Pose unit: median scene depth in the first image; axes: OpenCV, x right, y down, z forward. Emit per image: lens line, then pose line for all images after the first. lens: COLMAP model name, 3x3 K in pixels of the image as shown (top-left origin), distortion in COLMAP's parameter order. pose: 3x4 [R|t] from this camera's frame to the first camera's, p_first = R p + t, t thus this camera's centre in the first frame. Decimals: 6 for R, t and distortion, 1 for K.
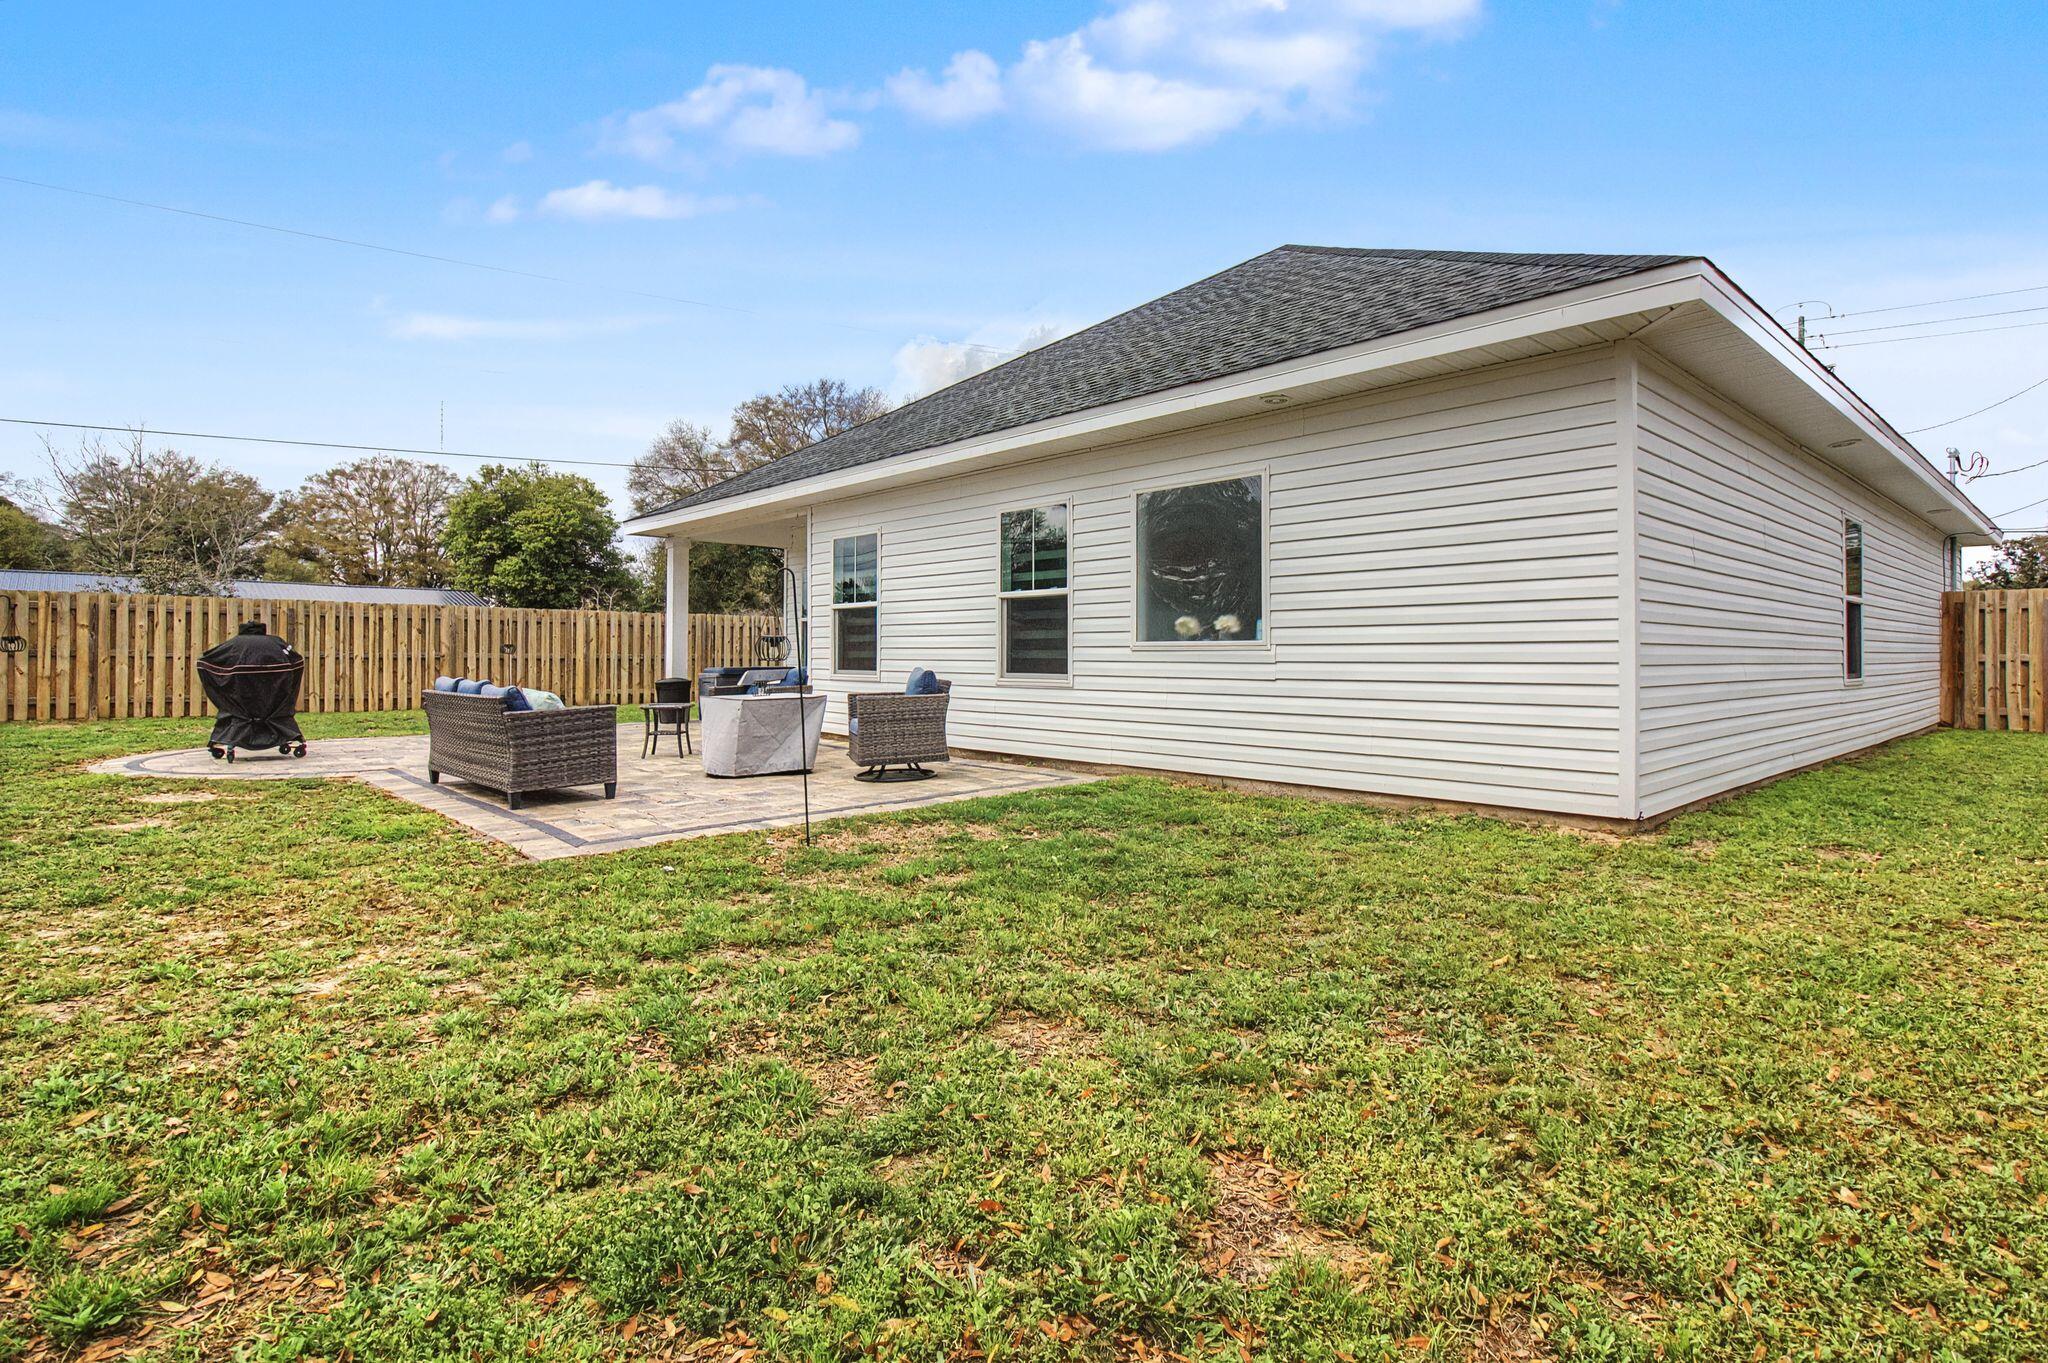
lens RADIAL K [[987.5, 0, 1033.6], [0, 987.5, 649.0], [0, 0, 1]] dist [0.000805, 0.000001]
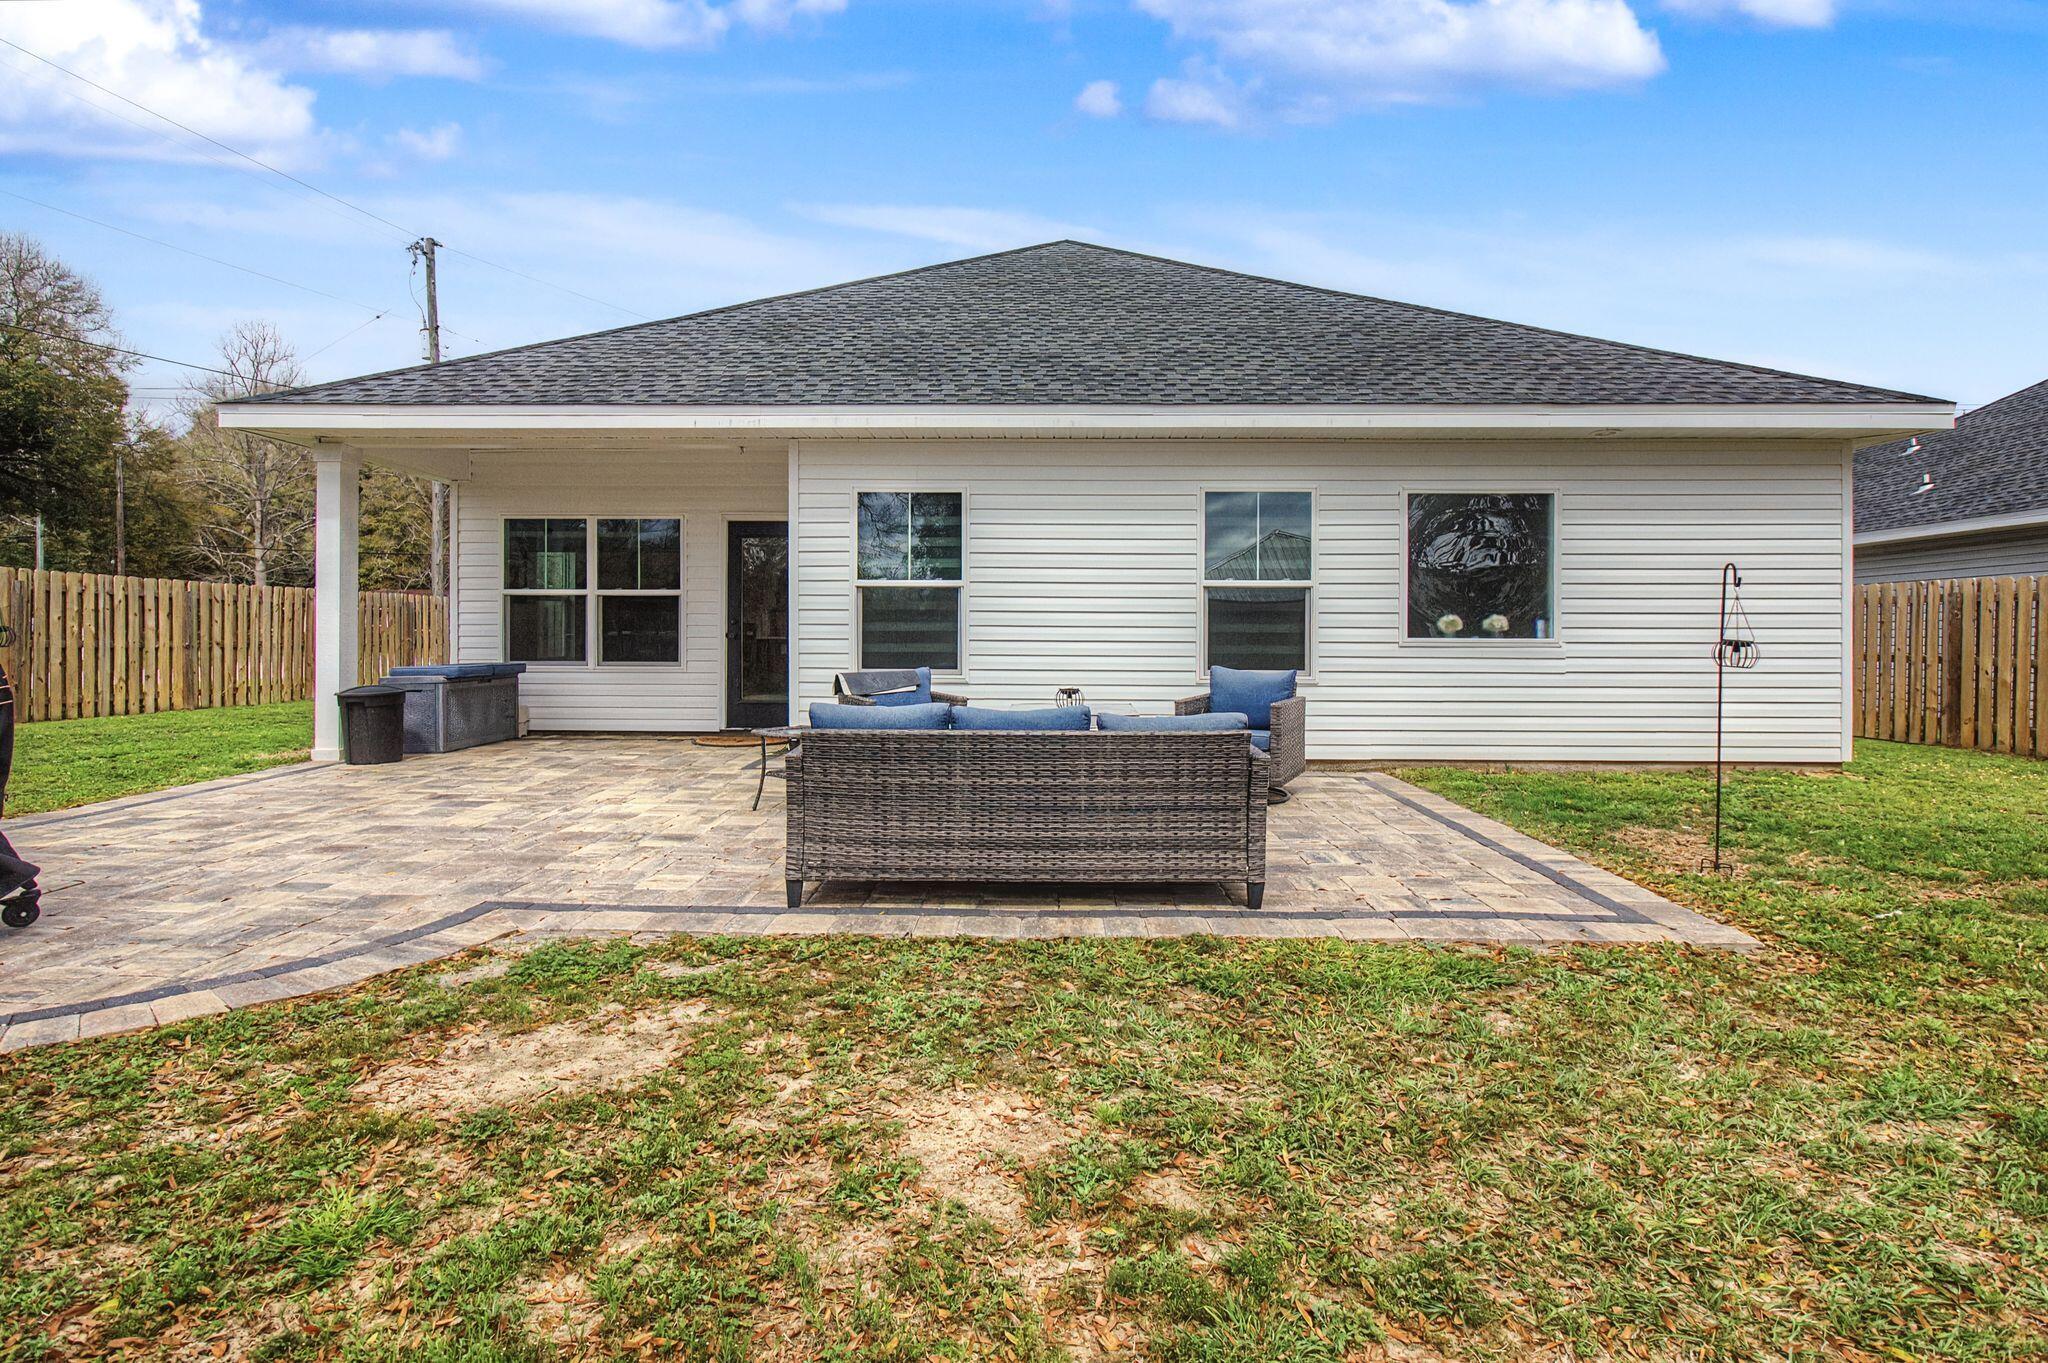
lens RADIAL K [[987.5, 0, 986.5], [0, 987.5, 651.9], [0, 0, 1]] dist [0.000805, 0.000001]
pose [[0.704870, -0.007922, 0.709292, -0.671807], [-0.008014, 0.999785, 0.019131, -0.006682], [-0.709291, -0.019169, 0.704655, 0.429547]]
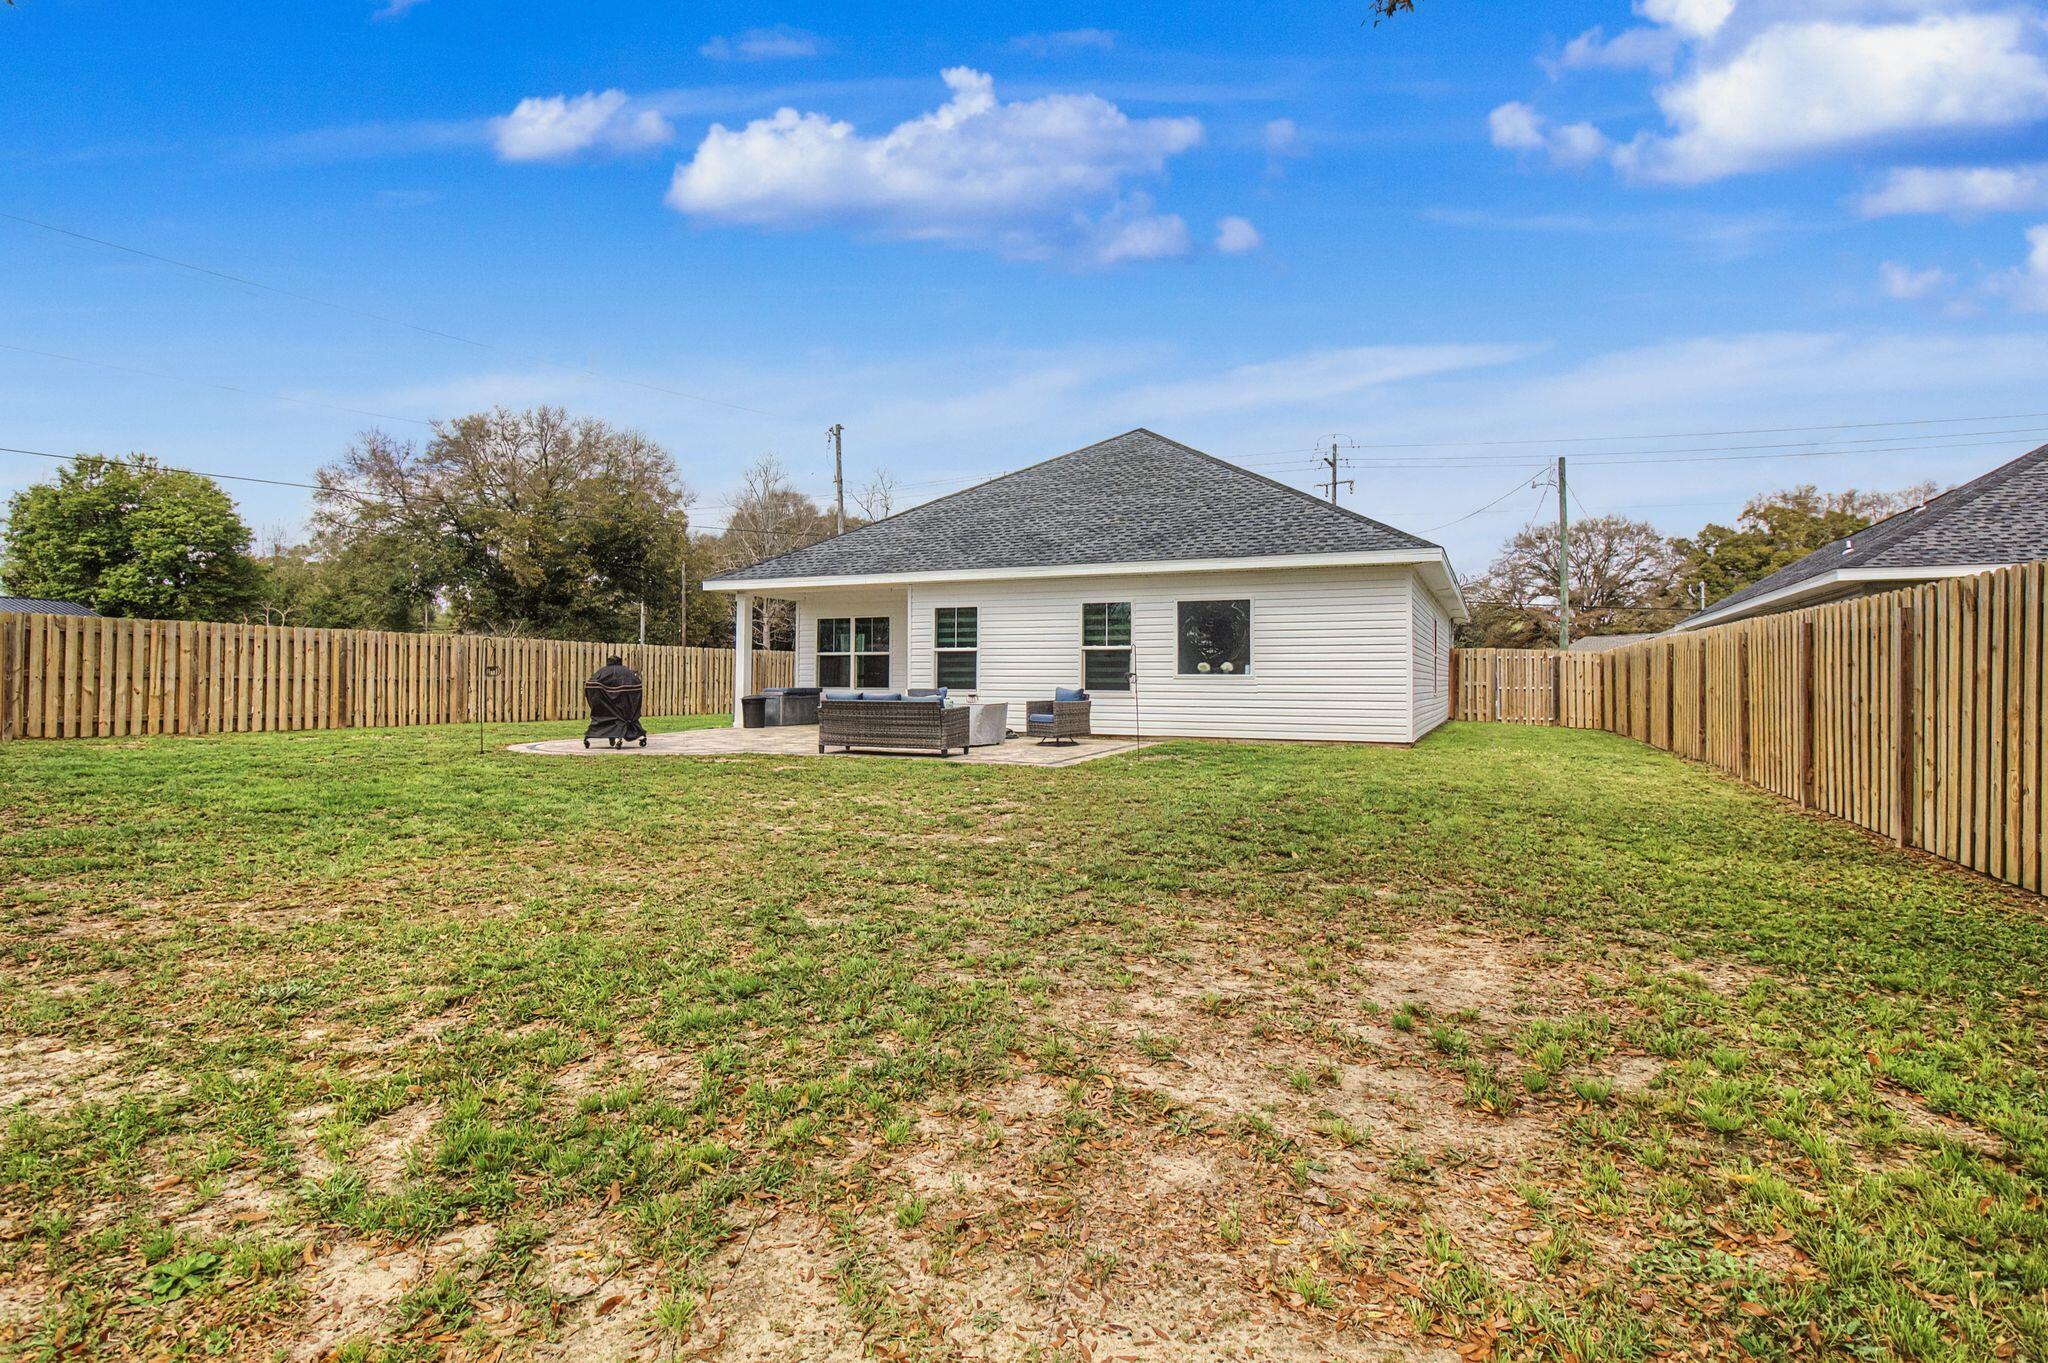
lens RADIAL K [[987.5, 0, 1018.2], [0, 987.5, 674.4], [0, 0, 1]] dist [0.000805, 0.000001]
pose [[0.924948, 0.006502, 0.380038, -0.702577], [-0.006455, 0.999978, -0.001398, -0.001466], [-0.380039, -0.001160, 0.924970, -0.543199]]
